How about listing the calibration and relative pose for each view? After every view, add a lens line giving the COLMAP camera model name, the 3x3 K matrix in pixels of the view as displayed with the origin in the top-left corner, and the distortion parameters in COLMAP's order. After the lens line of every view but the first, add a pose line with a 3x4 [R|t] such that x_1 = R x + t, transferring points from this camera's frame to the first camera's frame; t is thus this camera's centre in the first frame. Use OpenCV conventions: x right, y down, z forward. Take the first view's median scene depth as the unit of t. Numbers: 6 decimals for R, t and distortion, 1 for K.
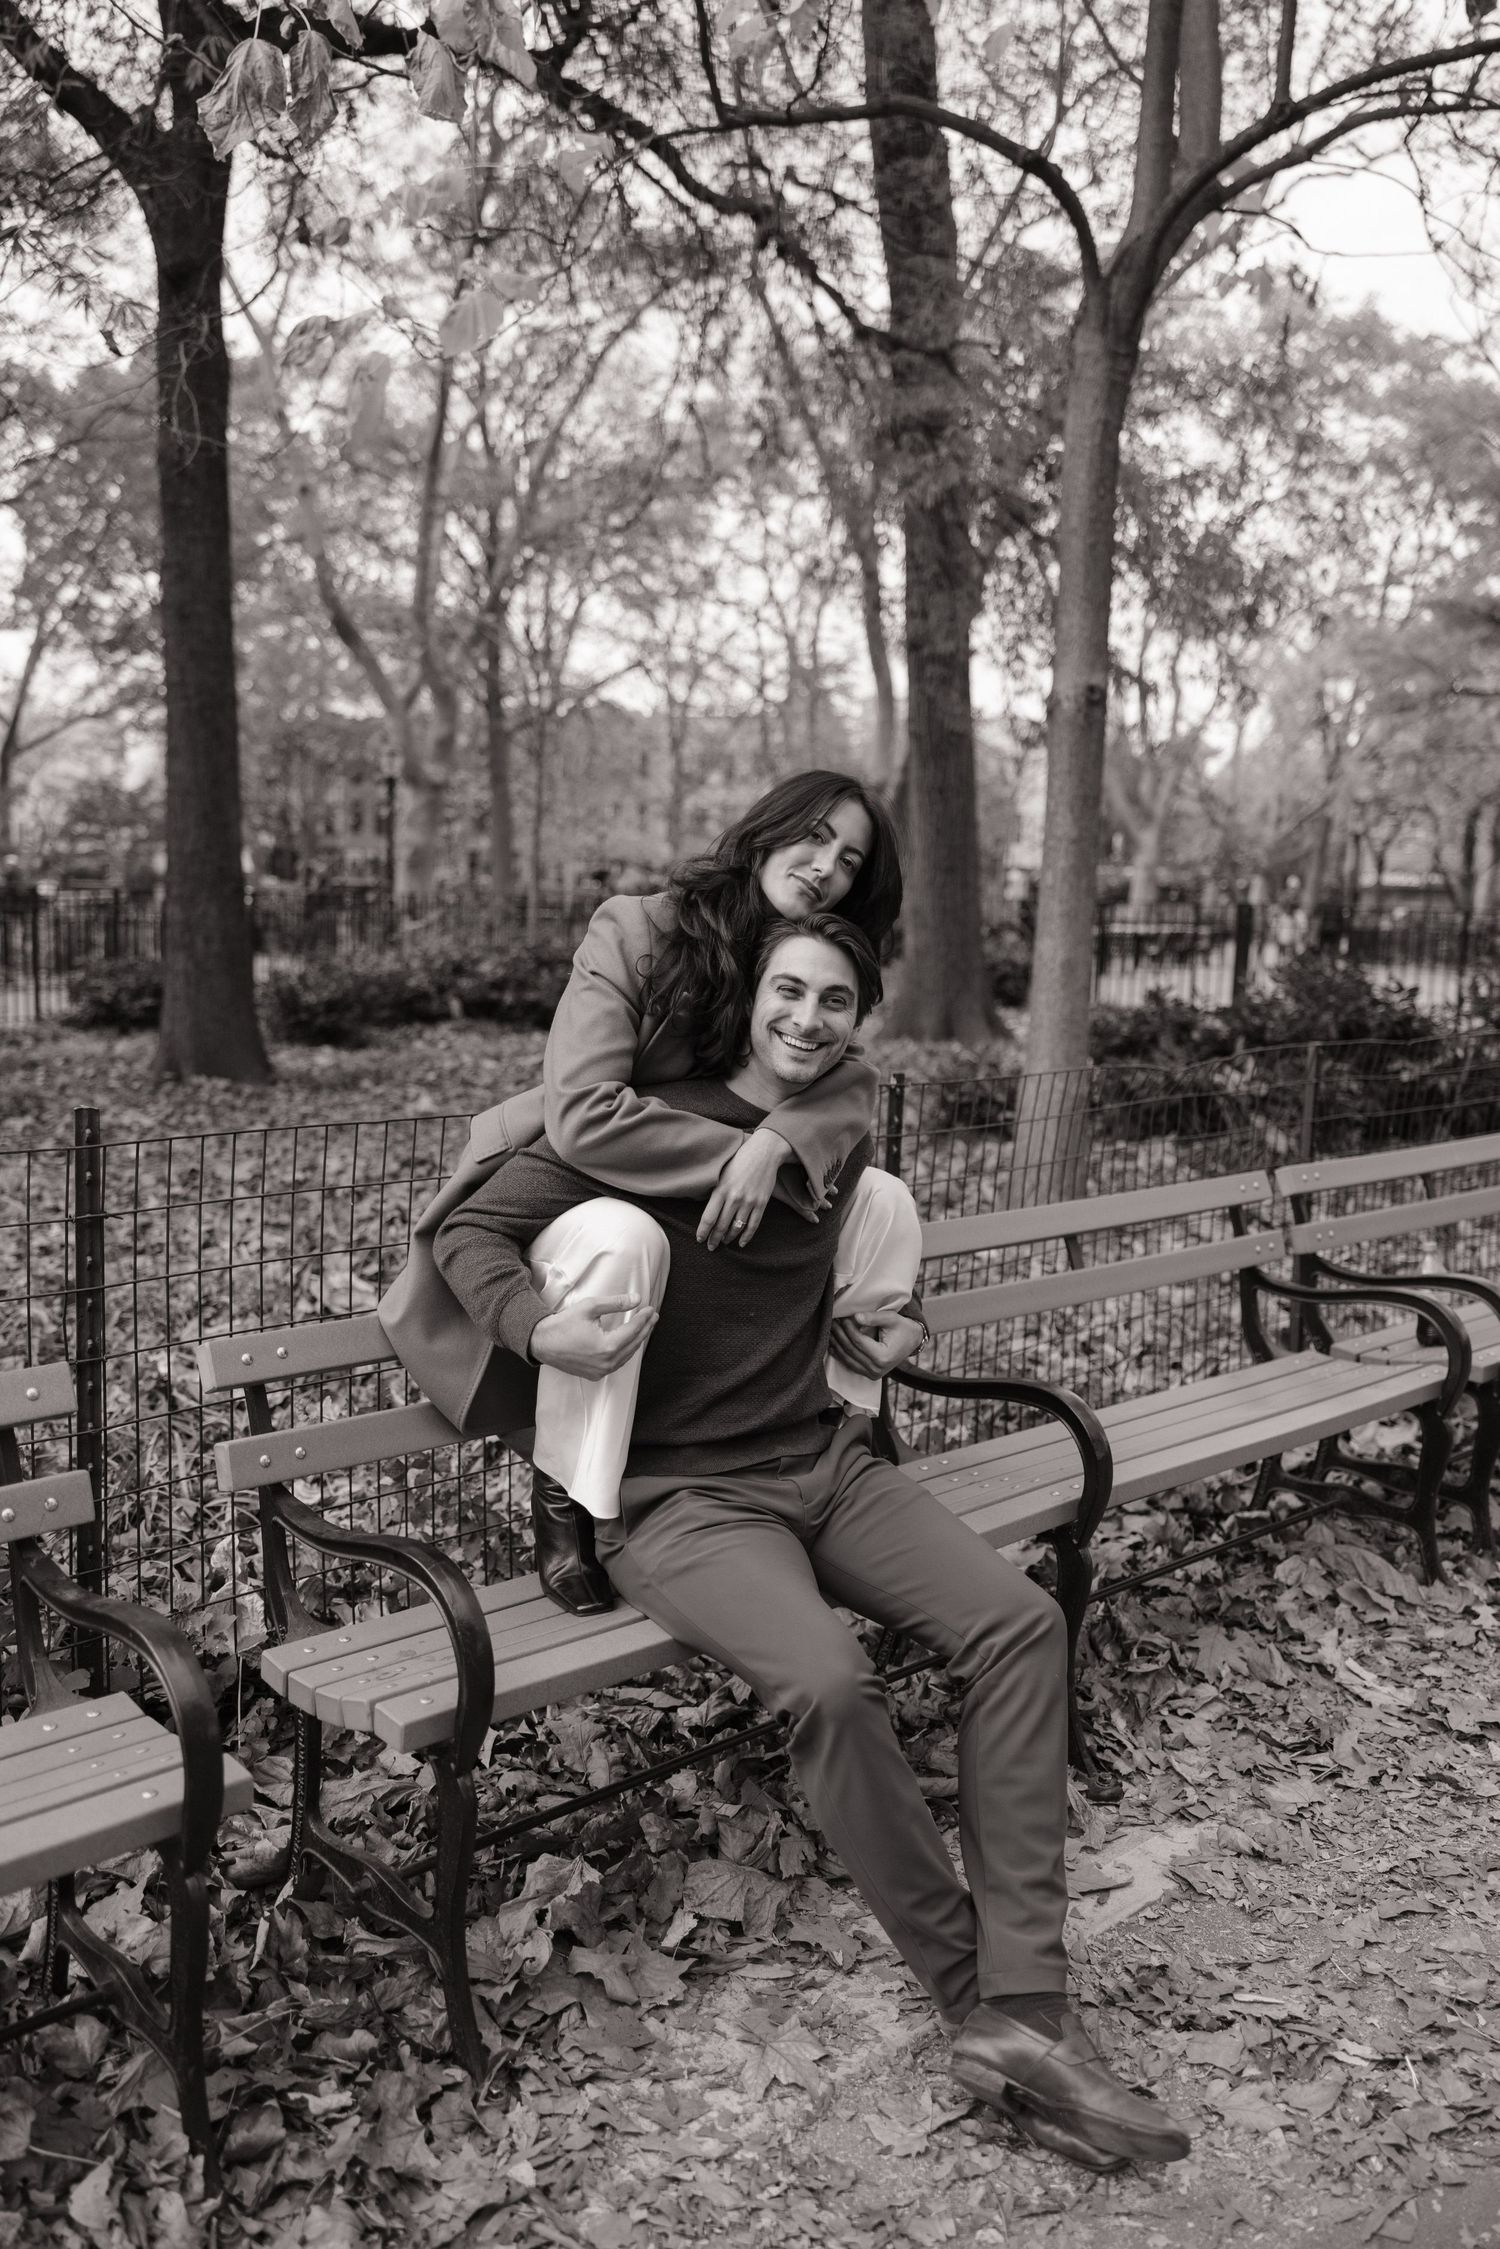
lens RADIAL K [[1786.0, 0, 752.1], [0, 1786.0, 1101.7], [0, 0, 1]] dist [0.003149, -0.000450]
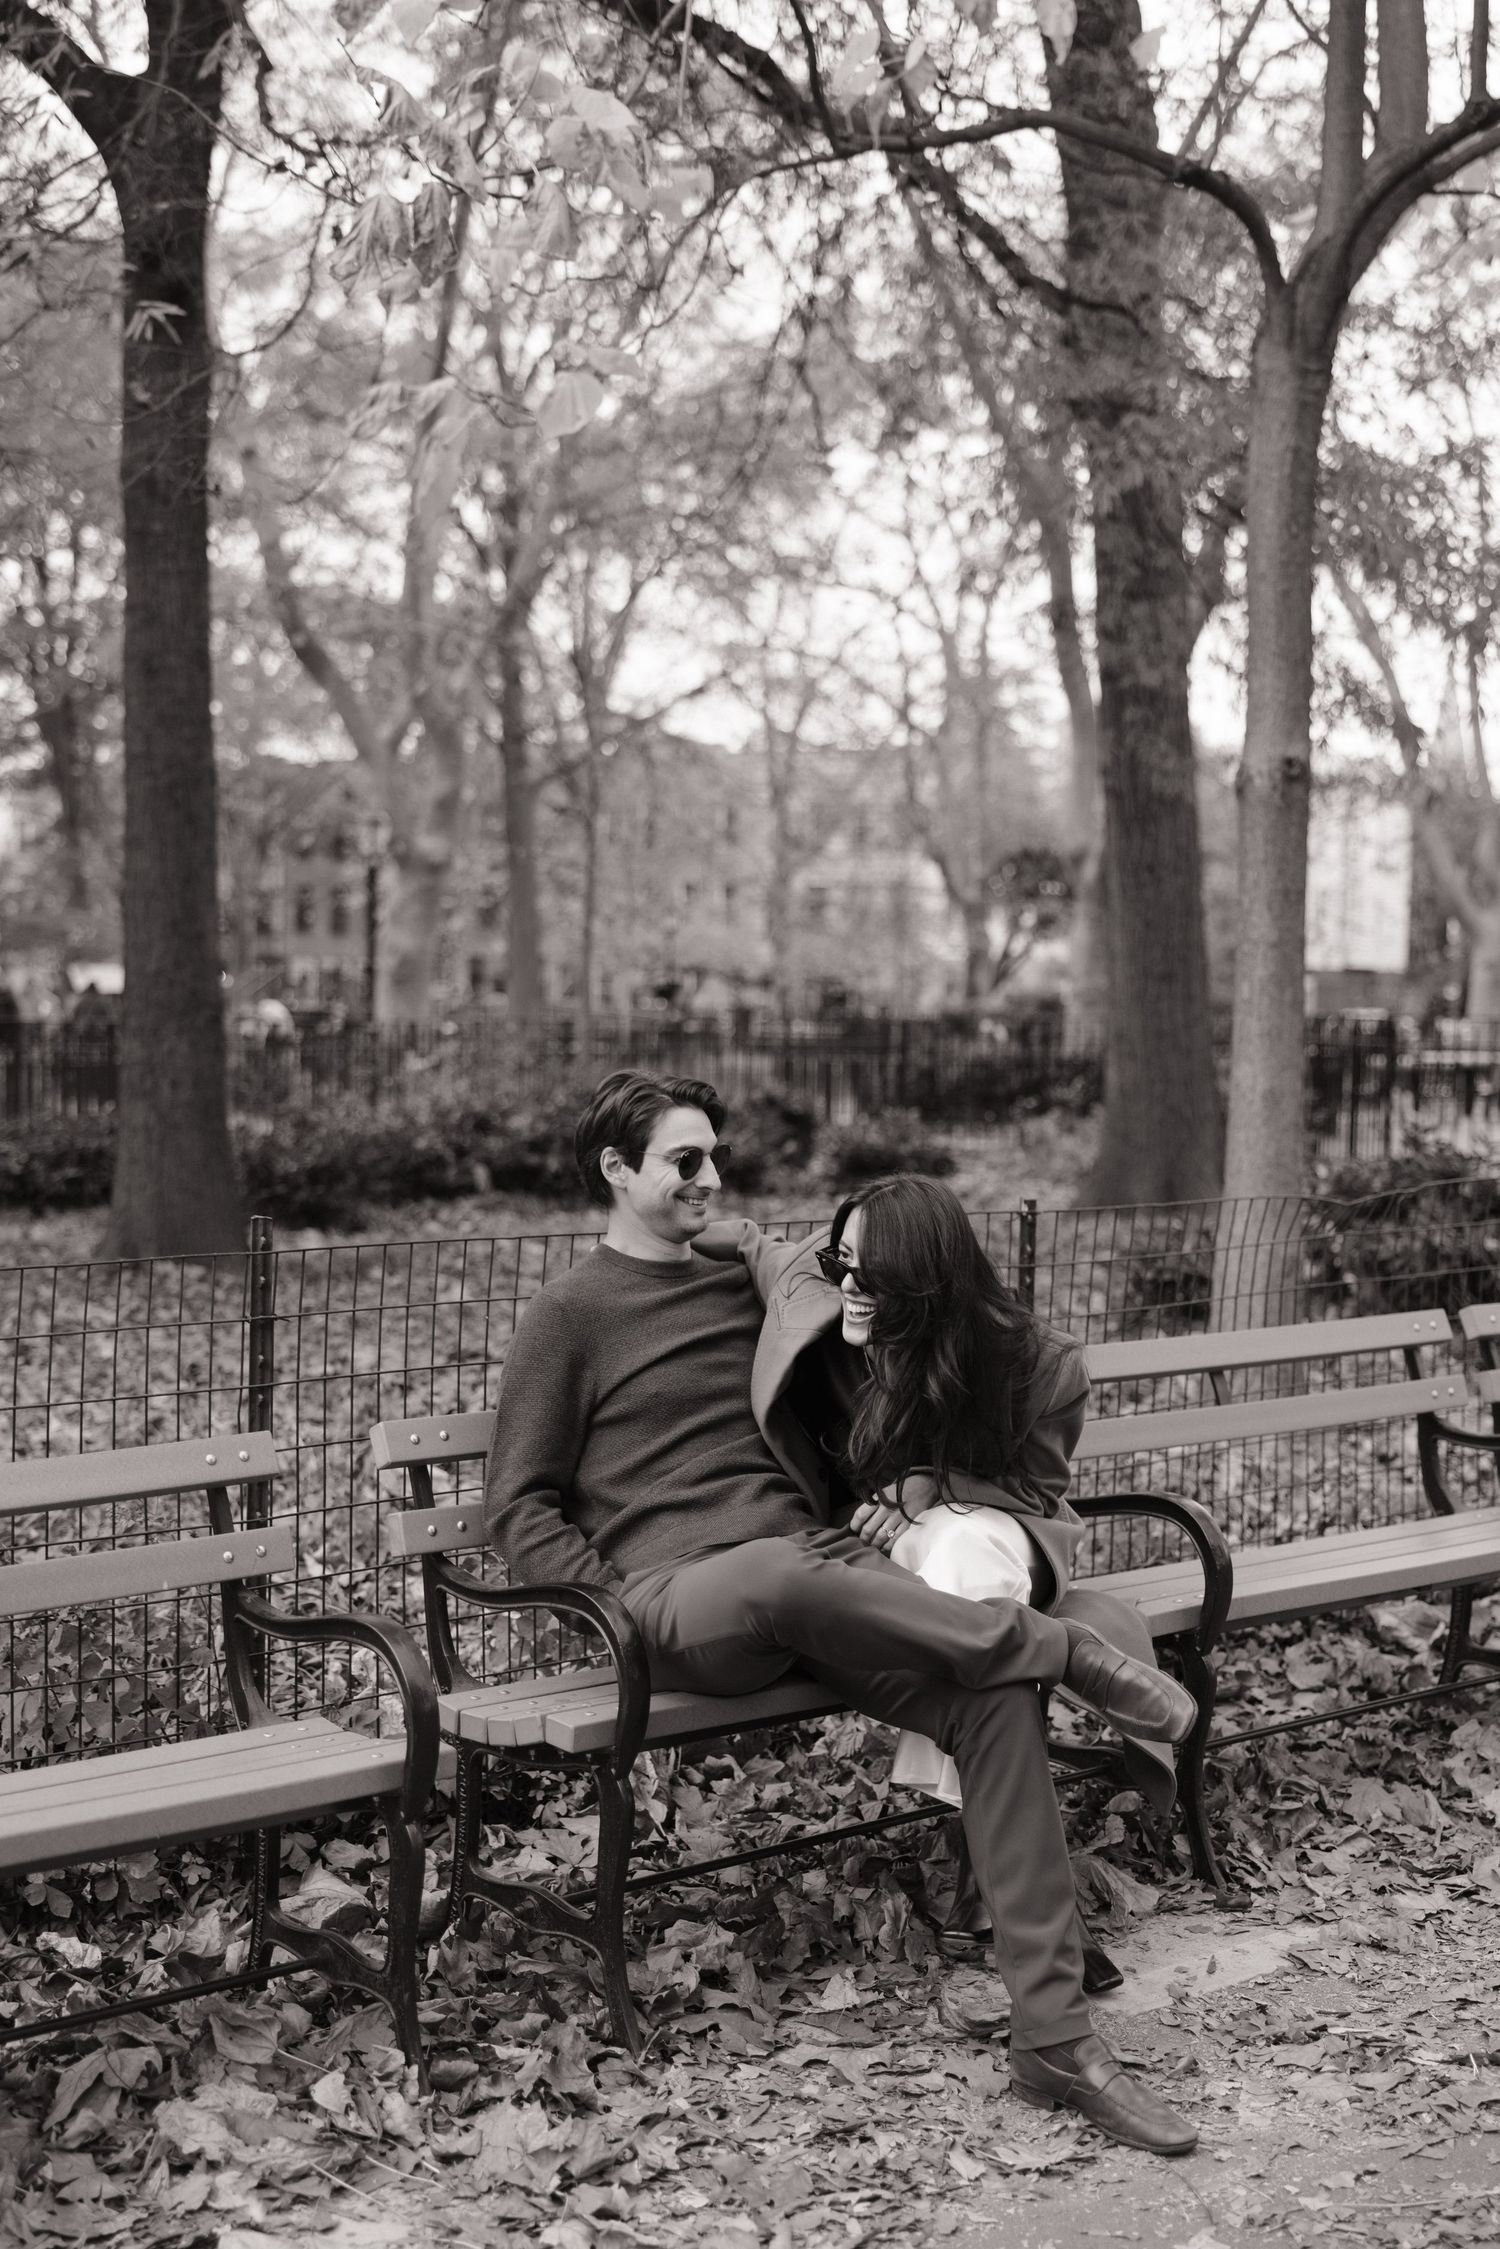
lens RADIAL K [[2749.2, 0, 744.3], [0, 2749.2, 1126.1], [0, 0, 1]] dist [-0.010909, 0.020383]
pose [[0.998368, -0.012164, -0.055791, 0.011442], [0.007908, 0.997085, -0.075891, 0.051125], [0.056551, 0.075326, 0.995554, -0.437514]]
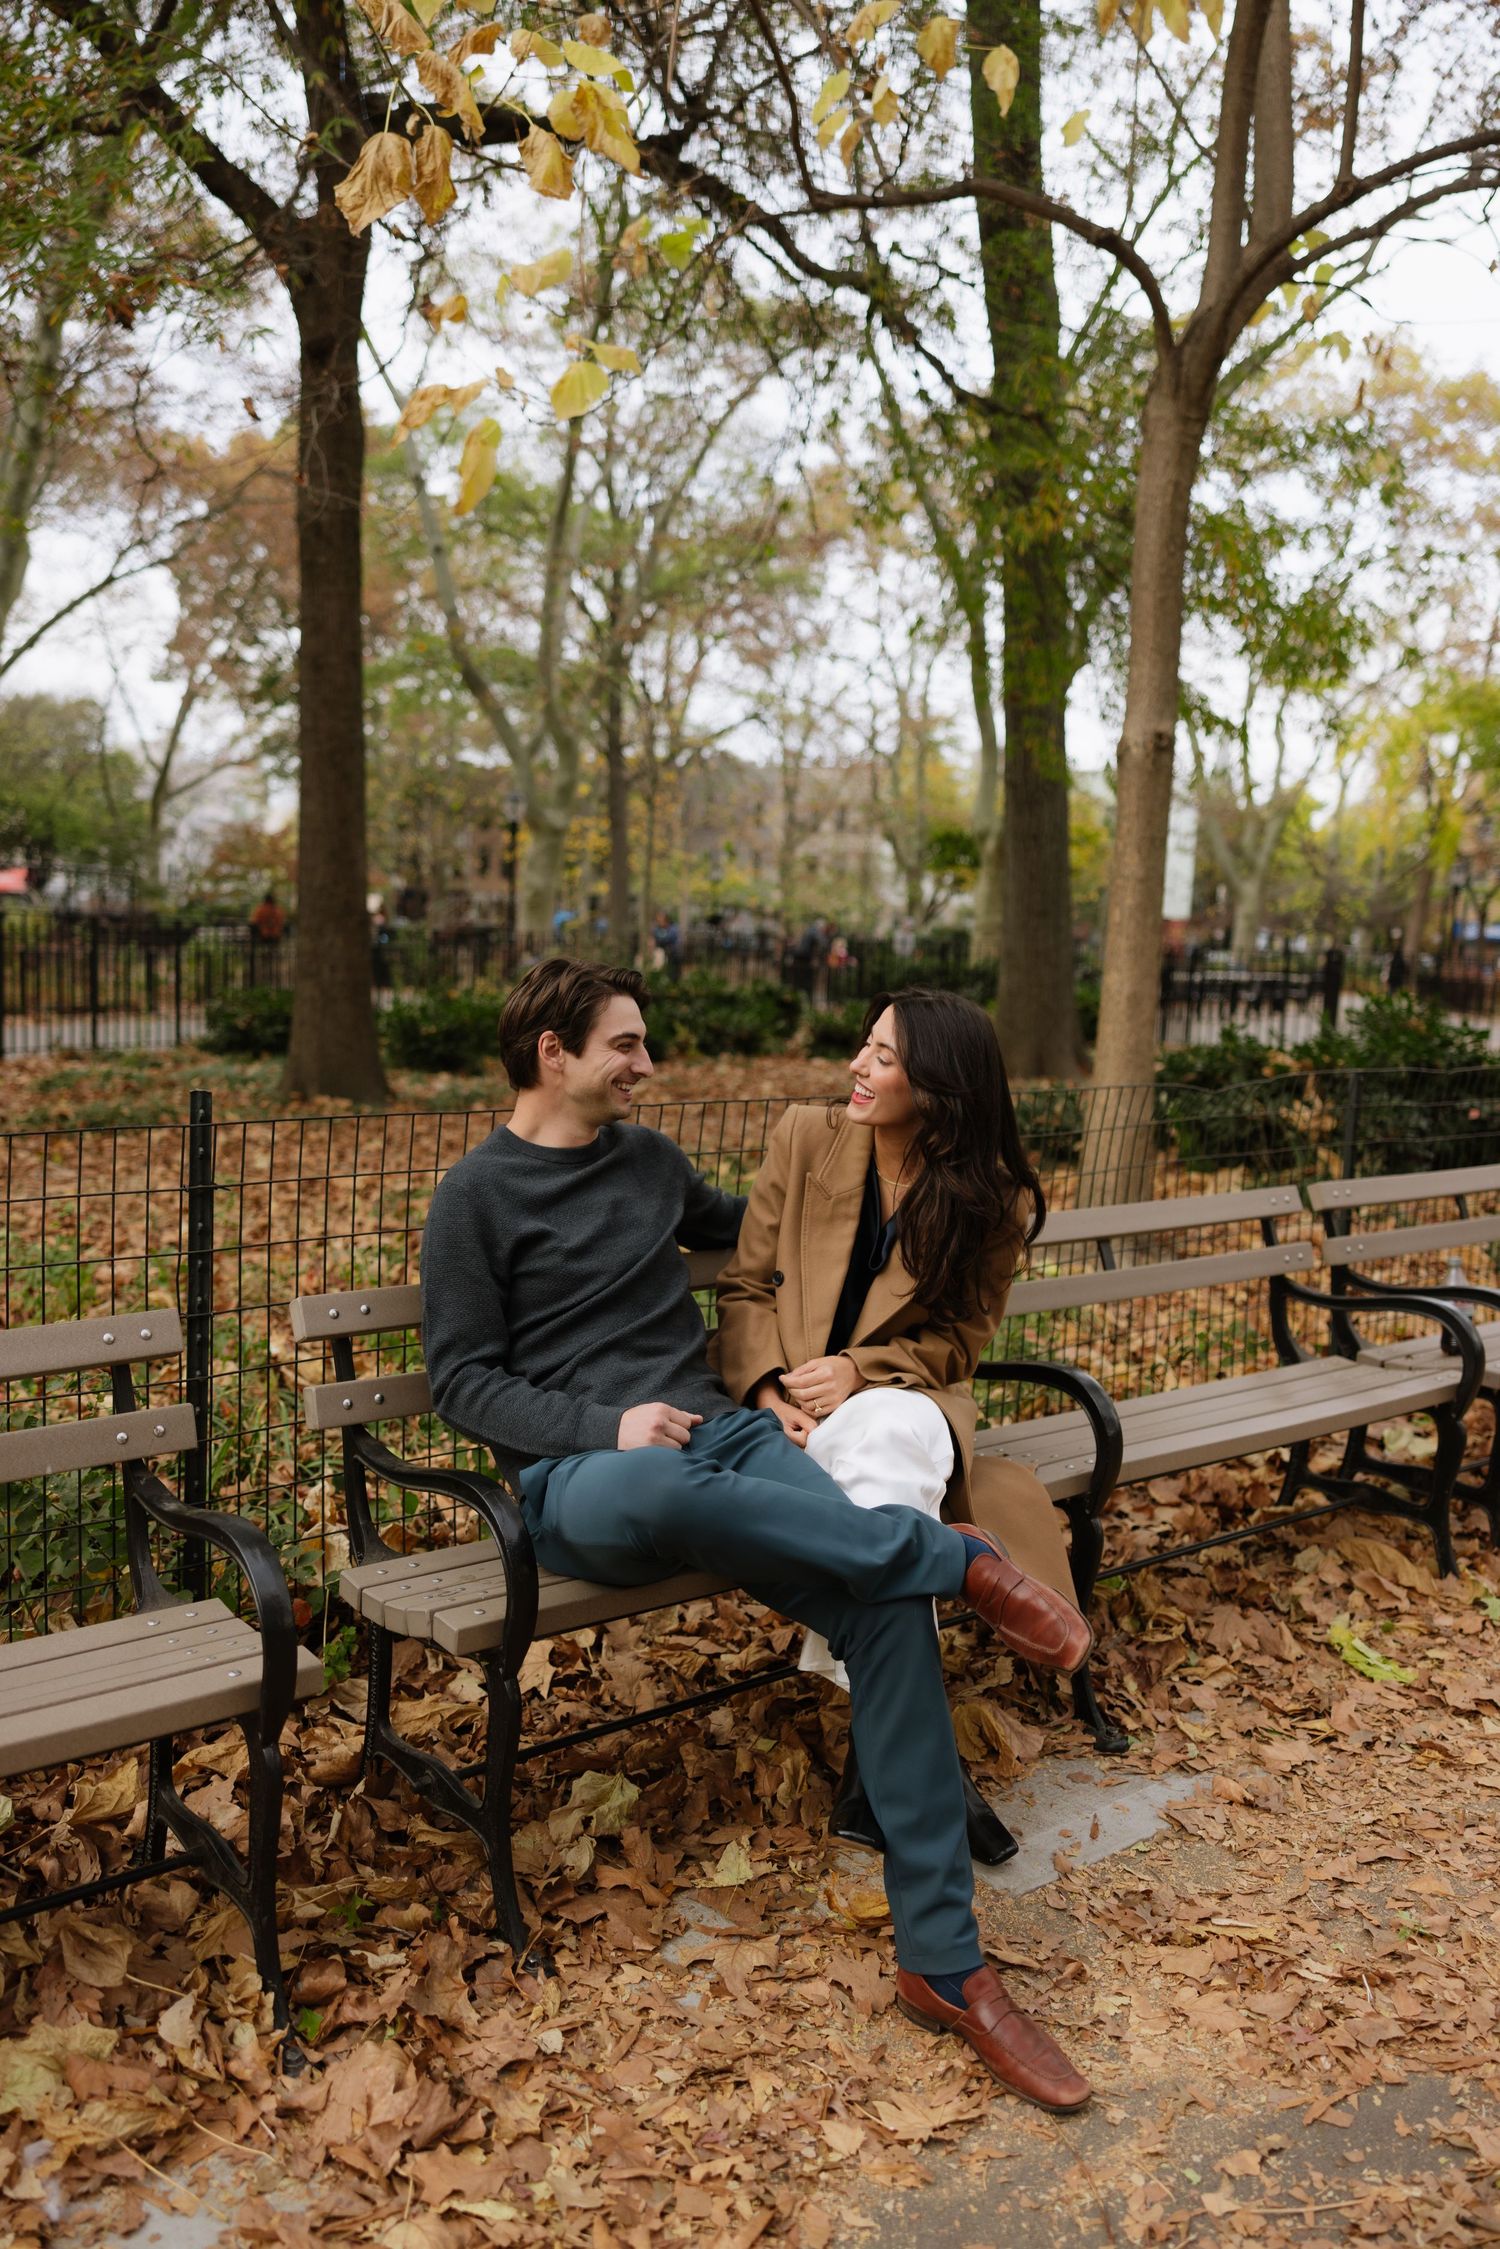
lens RADIAL K [[1733.0, 0, 754.4], [0, 1733.0, 1124.5], [0, 0, 1]] dist [0.002546, -0.002211]
pose [[0.998021, 0.018429, -0.060128, 0.028580], [-0.018991, 0.999781, -0.008787, 0.018538], [0.059952, 0.009911, 0.998152, -0.048138]]
